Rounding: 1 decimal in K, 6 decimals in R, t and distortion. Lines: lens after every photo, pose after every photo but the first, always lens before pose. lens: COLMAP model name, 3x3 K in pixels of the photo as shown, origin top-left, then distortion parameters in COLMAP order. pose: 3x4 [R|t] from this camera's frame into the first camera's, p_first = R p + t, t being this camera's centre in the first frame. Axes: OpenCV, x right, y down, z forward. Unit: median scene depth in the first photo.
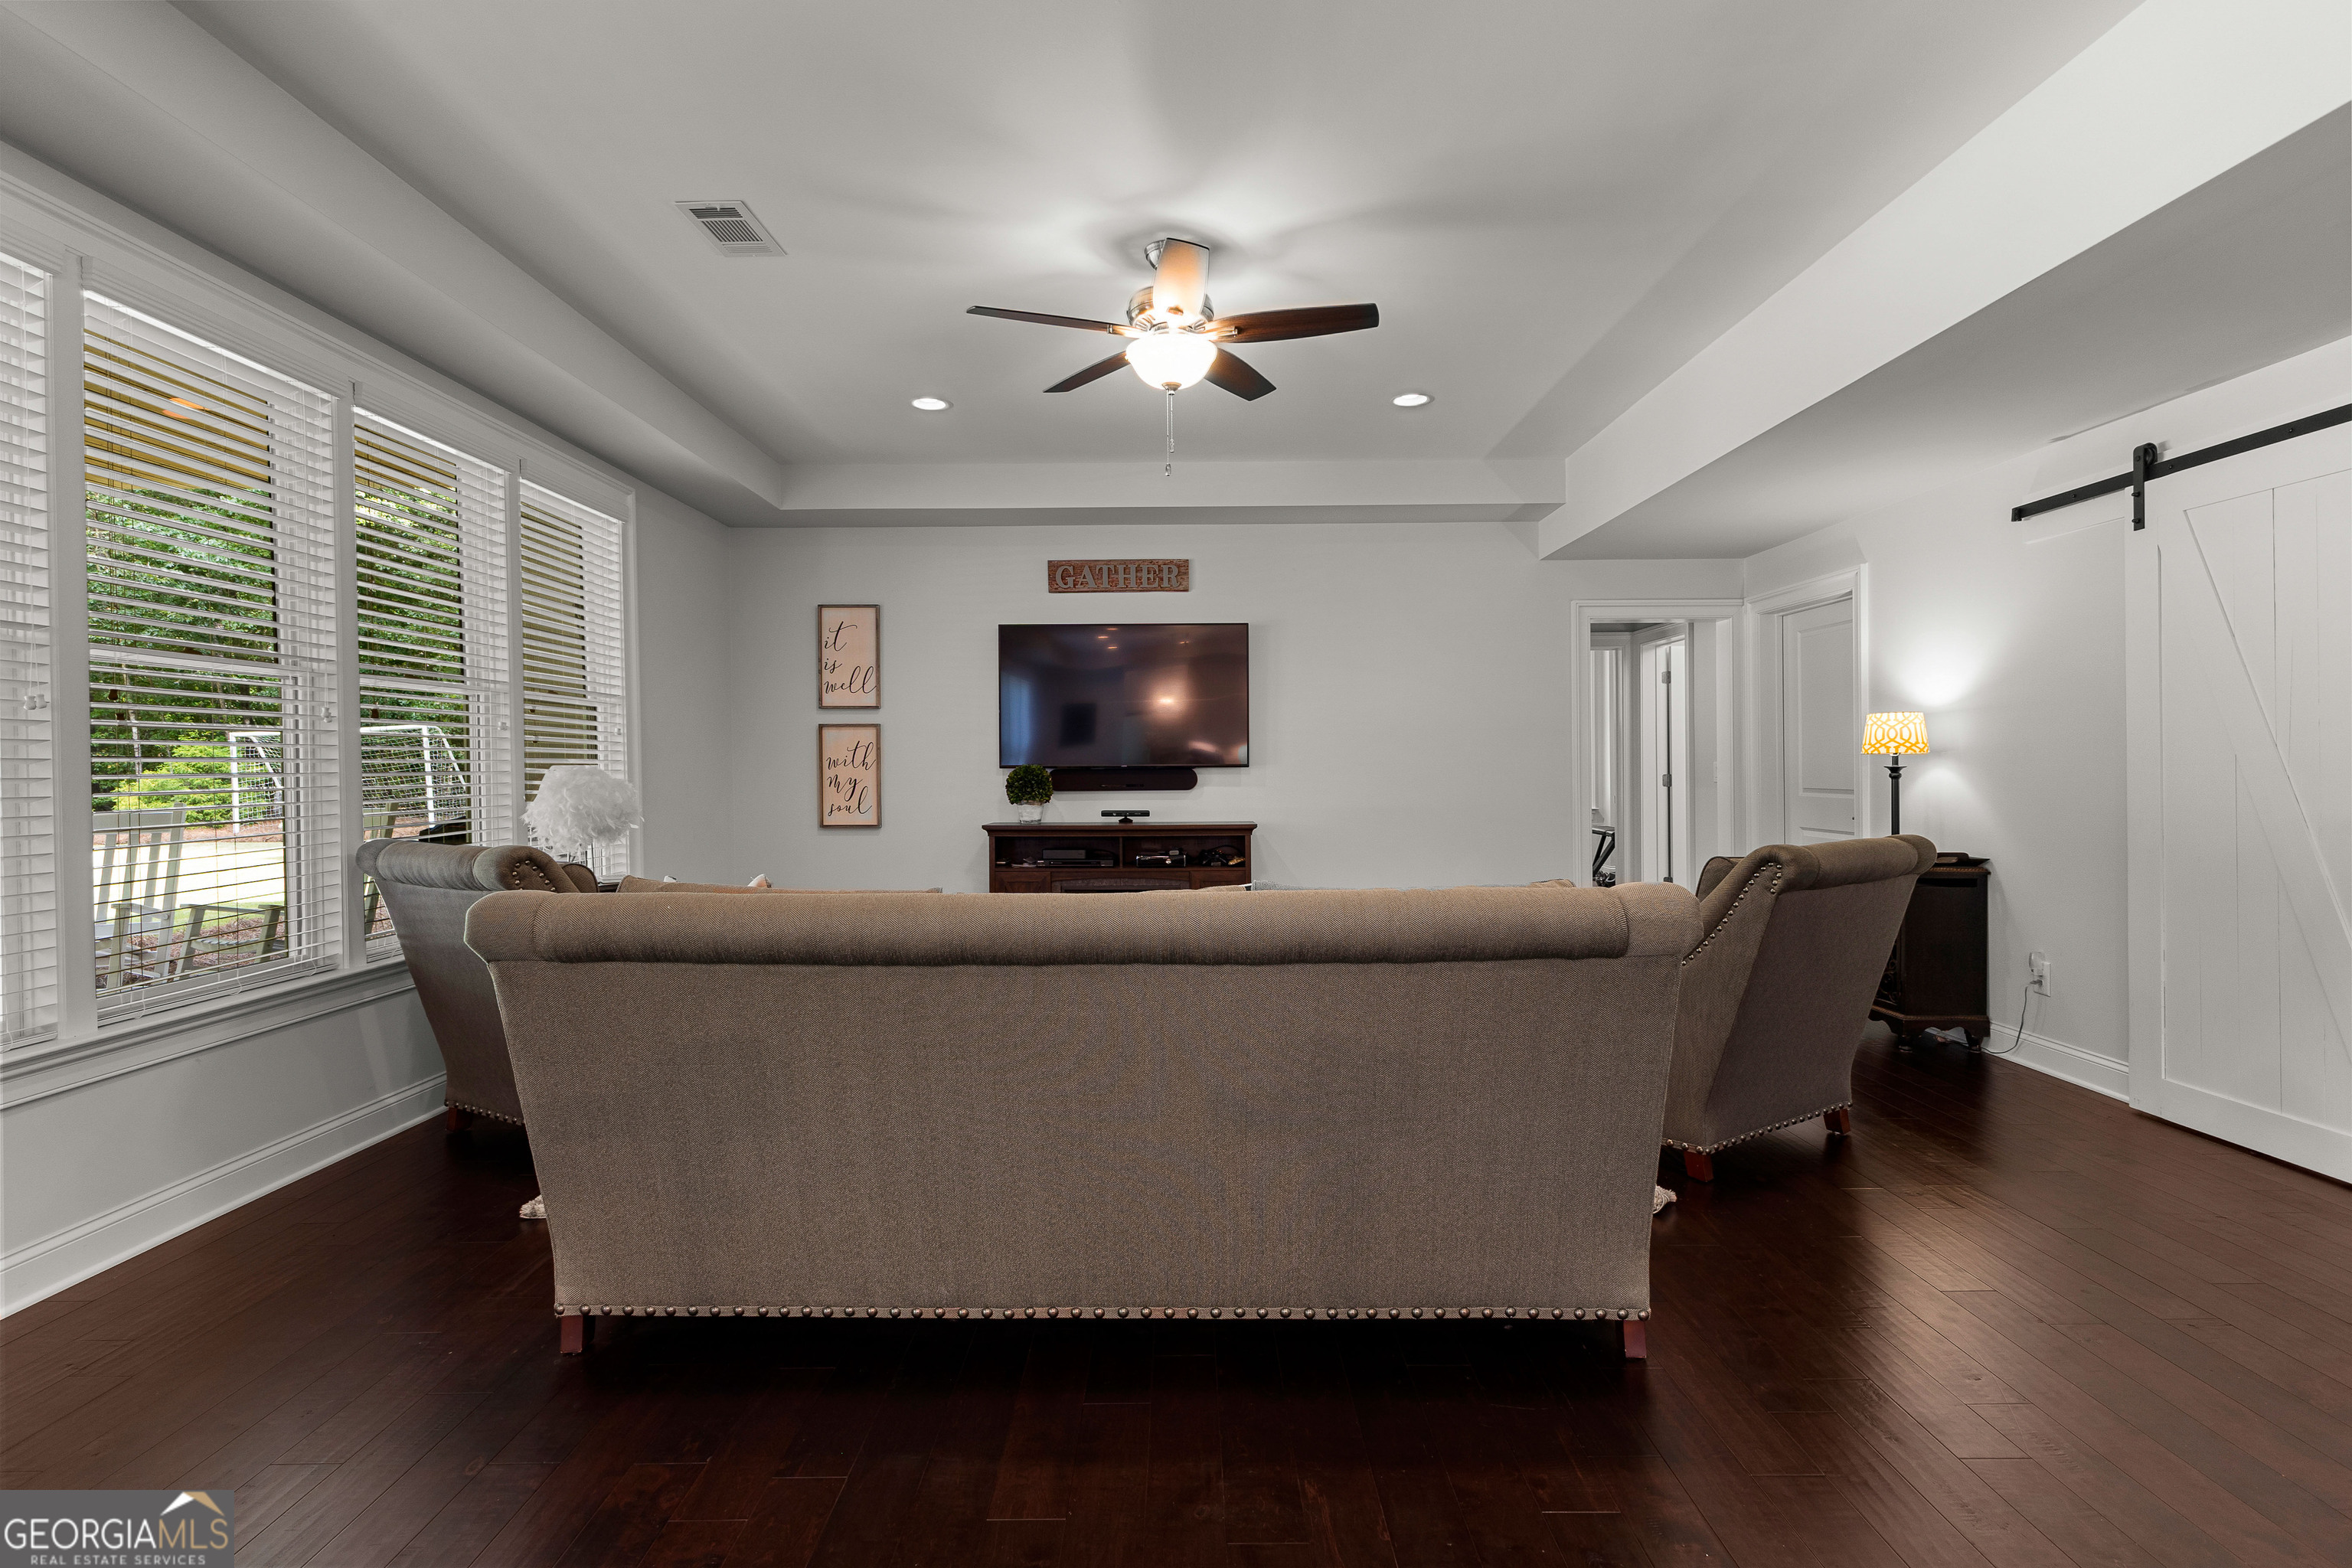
lens RADIAL K [[1145.2, 0, 1174.2], [0, 1145.2, 782.6], [0, 0, 1]] dist [0.016475, -0.000333]
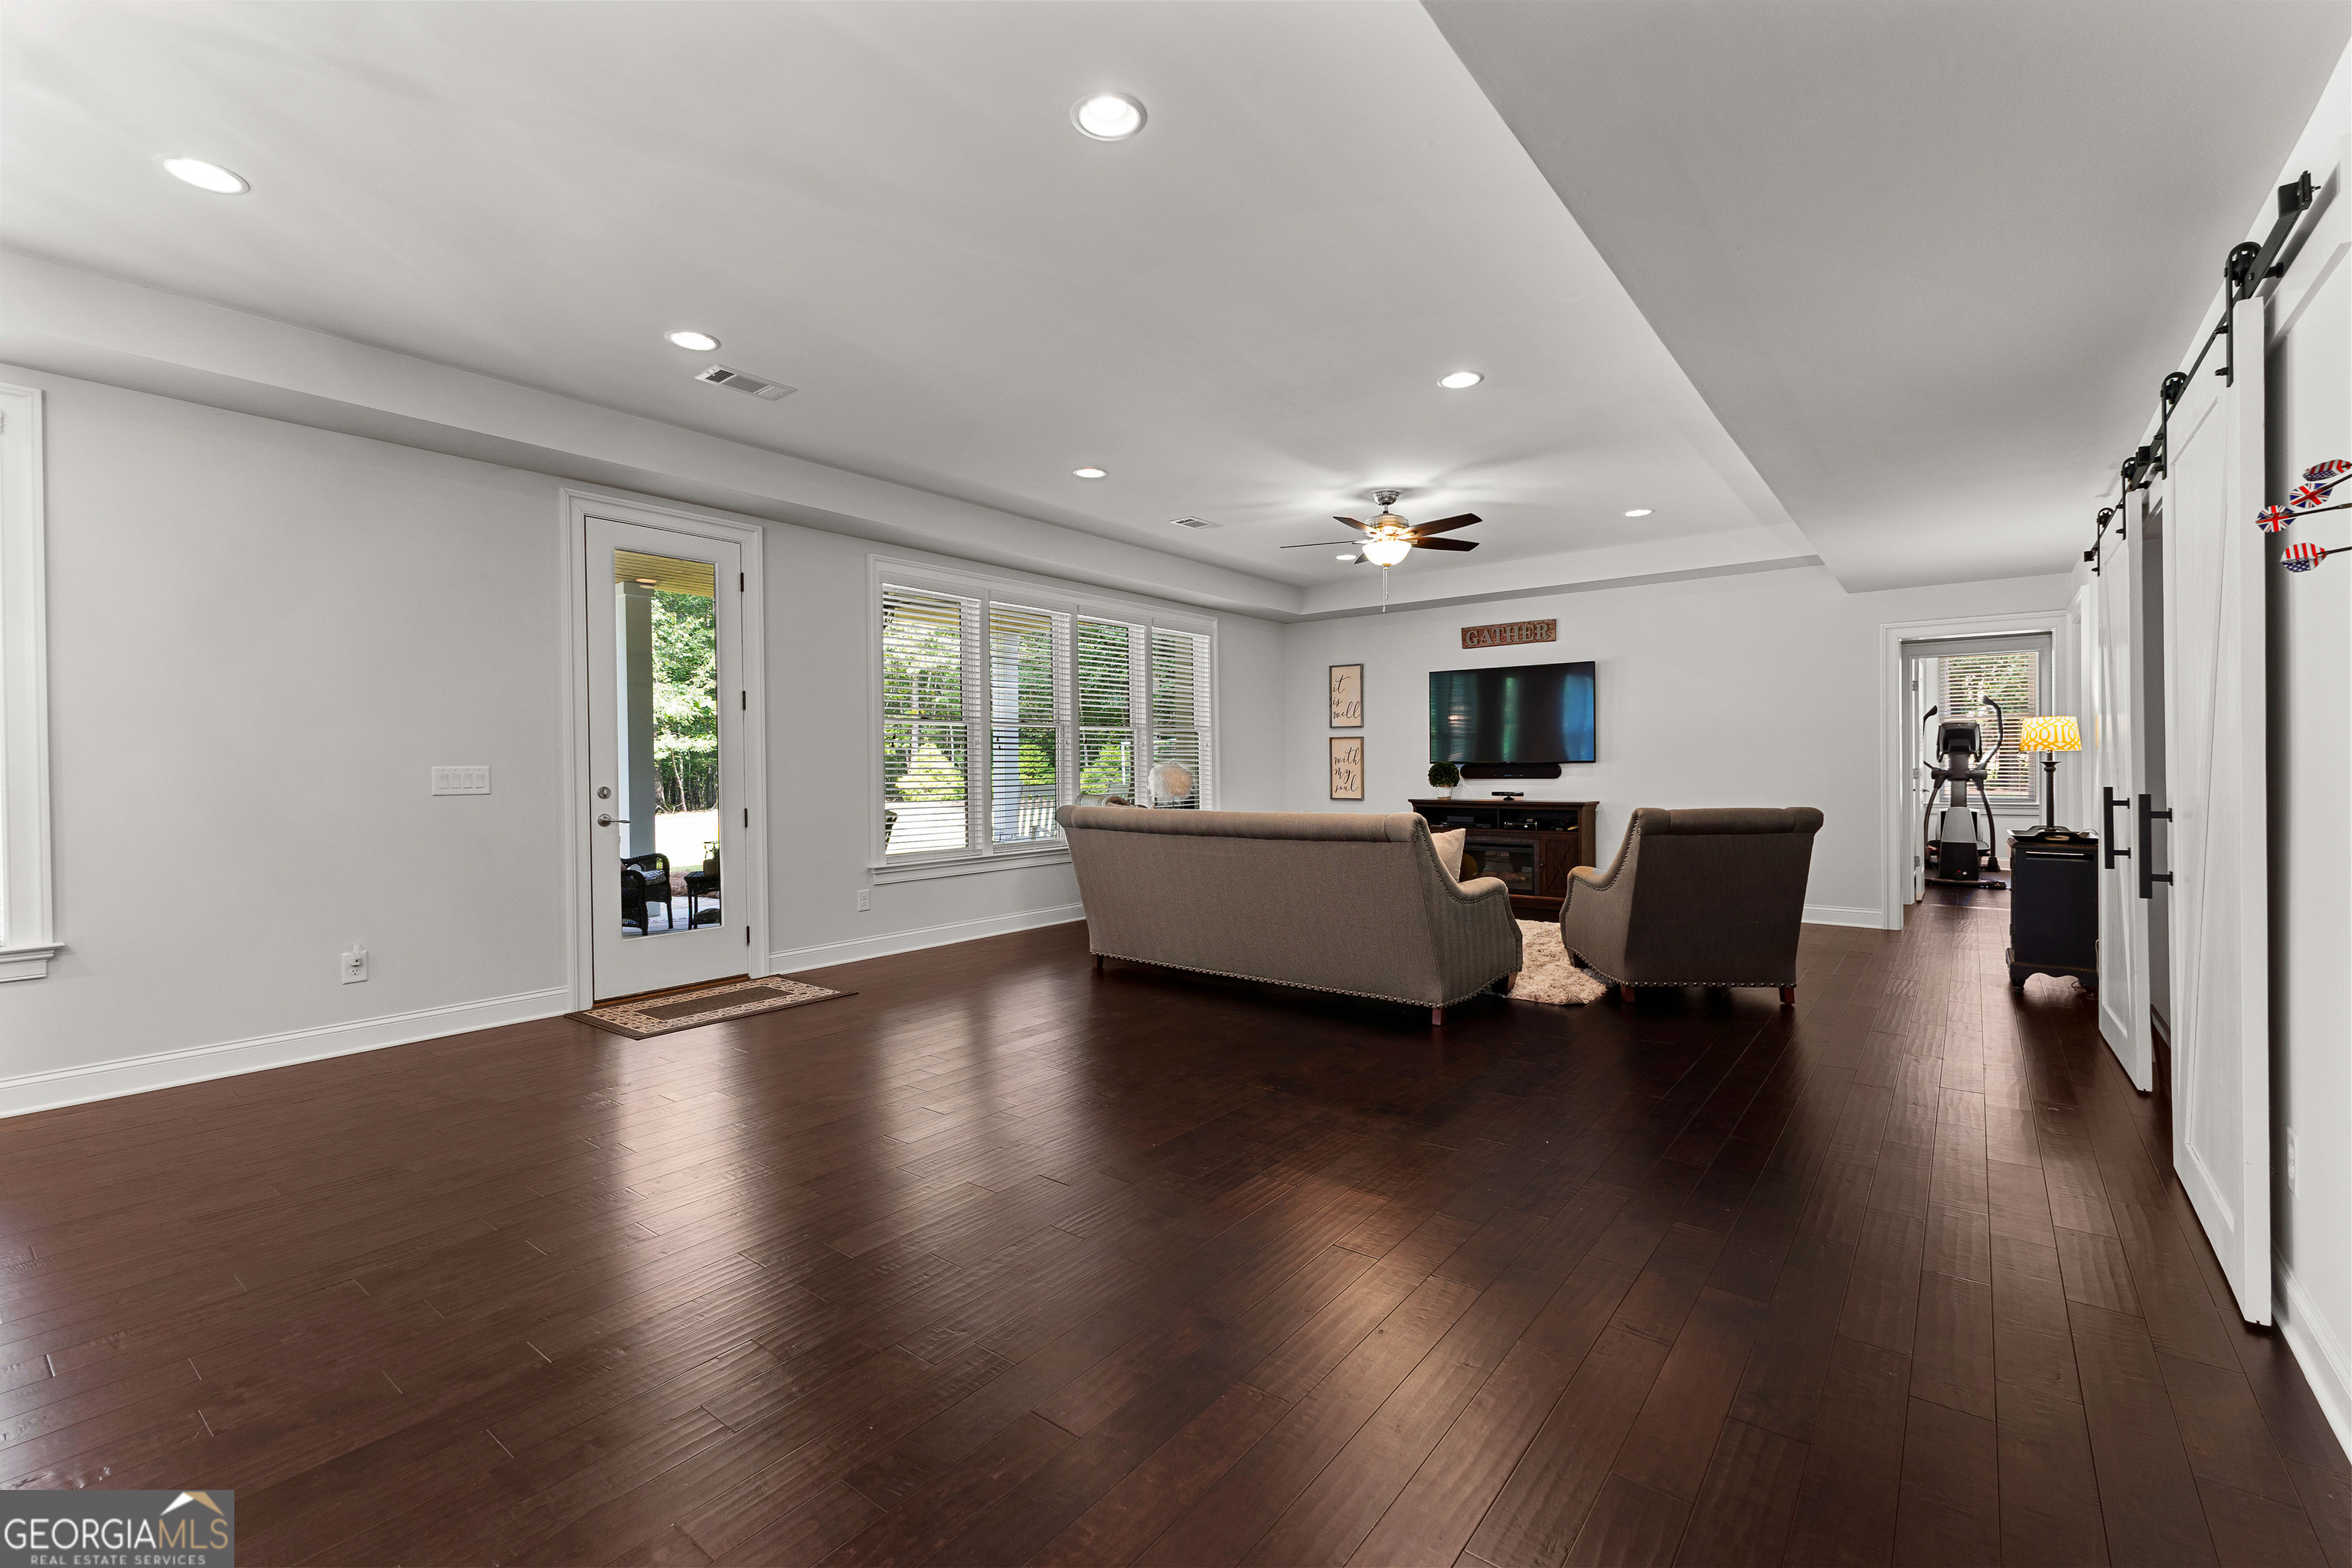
lens RADIAL K [[1019.4, 0, 1178.2], [0, 1019.4, 776.4], [0, 0, 1]] dist [0.007586, 0.000001]
pose [[0.791291, 0.006235, -0.611408, 0.426933], [-0.005458, 0.999980, 0.003133, 0.002521], [0.611415, 0.000858, 0.791310, -0.312094]]
